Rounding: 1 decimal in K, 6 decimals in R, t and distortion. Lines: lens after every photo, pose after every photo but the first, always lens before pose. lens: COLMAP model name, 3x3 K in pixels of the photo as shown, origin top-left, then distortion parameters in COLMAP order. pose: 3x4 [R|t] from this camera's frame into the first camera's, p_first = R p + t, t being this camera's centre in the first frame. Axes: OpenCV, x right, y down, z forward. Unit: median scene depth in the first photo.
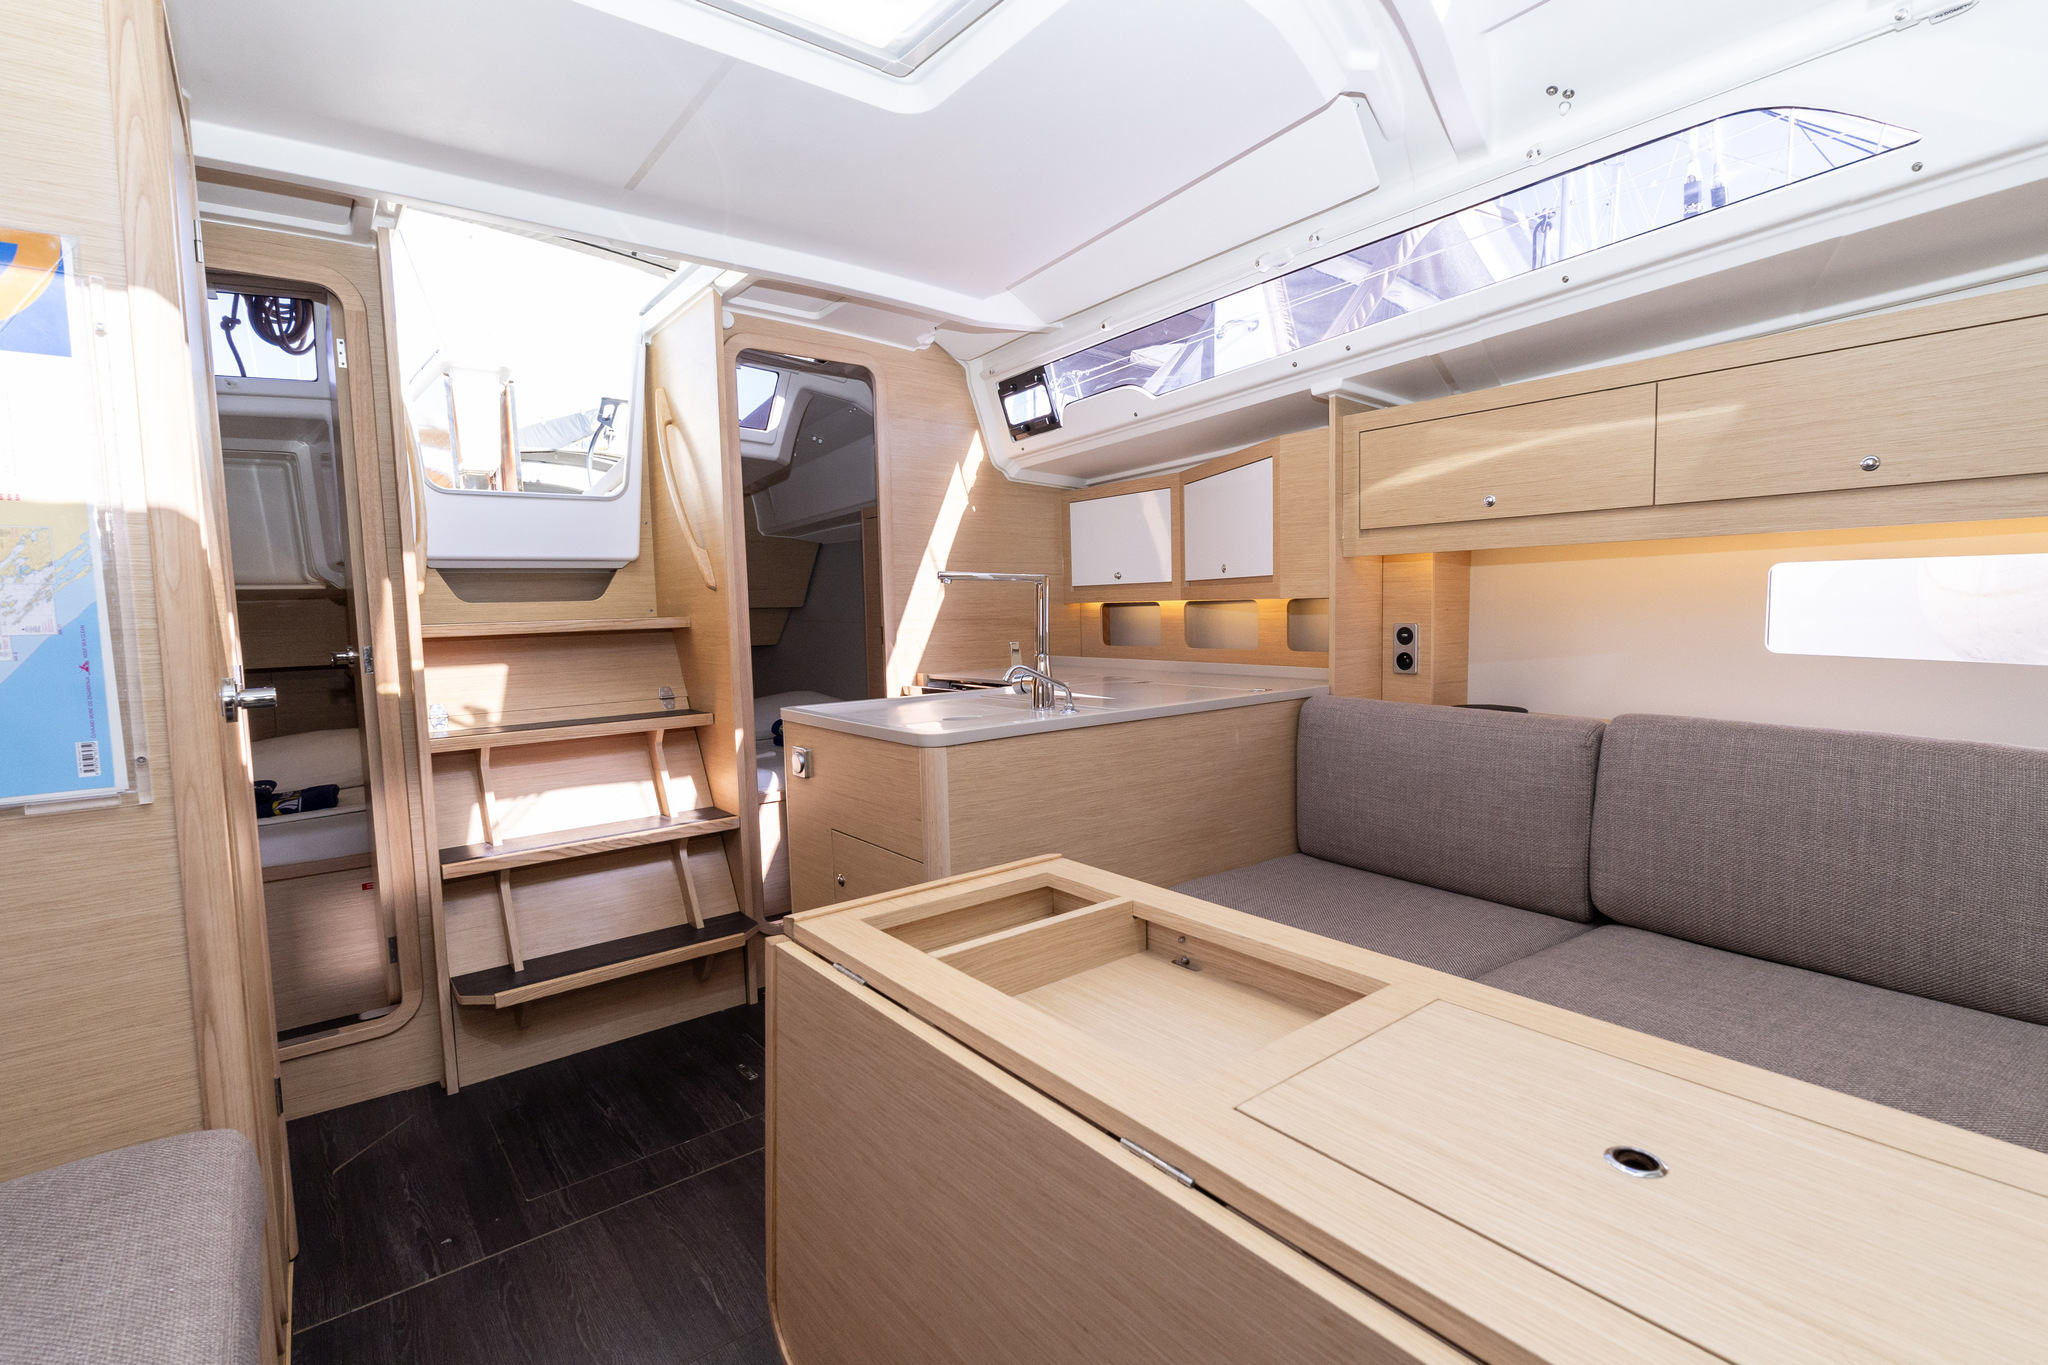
lens RADIAL K [[942.7, 0, 1024.0], [0, 942.7, 682.5], [0, 0, 1]] dist [-0.000580, 0.000057]
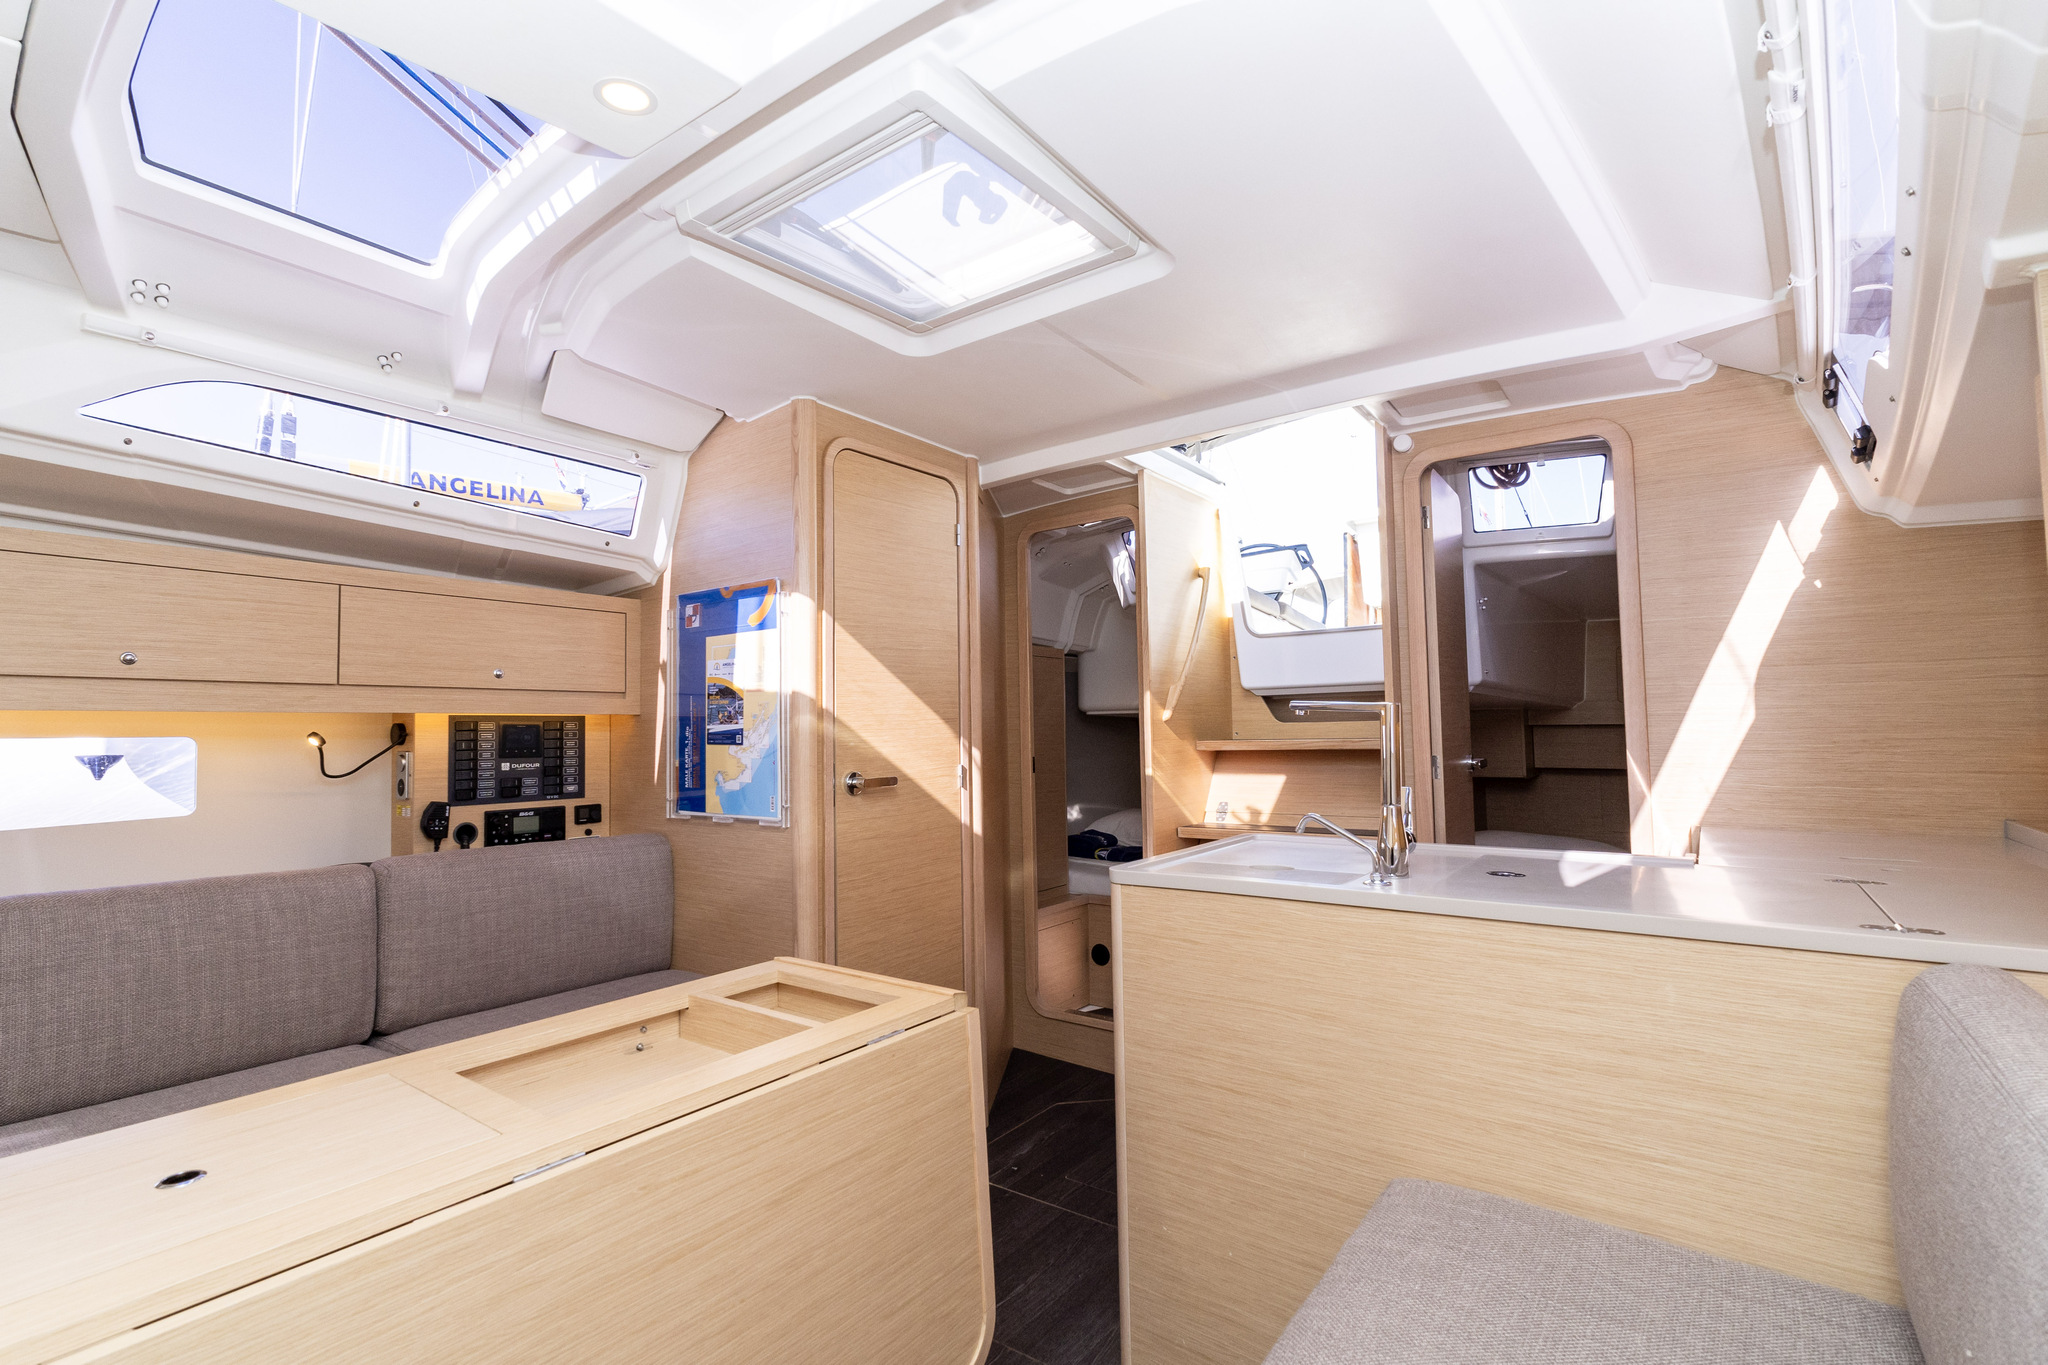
lens RADIAL K [[912.1, 0, 1014.9], [0, 912.1, 694.0], [0, 0, 1]] dist [0.000642, 0.000261]
pose [[0.278805, -0.020615, -0.960126, 0.437366], [-0.071962, 0.996510, -0.042293, -0.044726], [0.957648, 0.080884, 0.276348, 0.323155]]
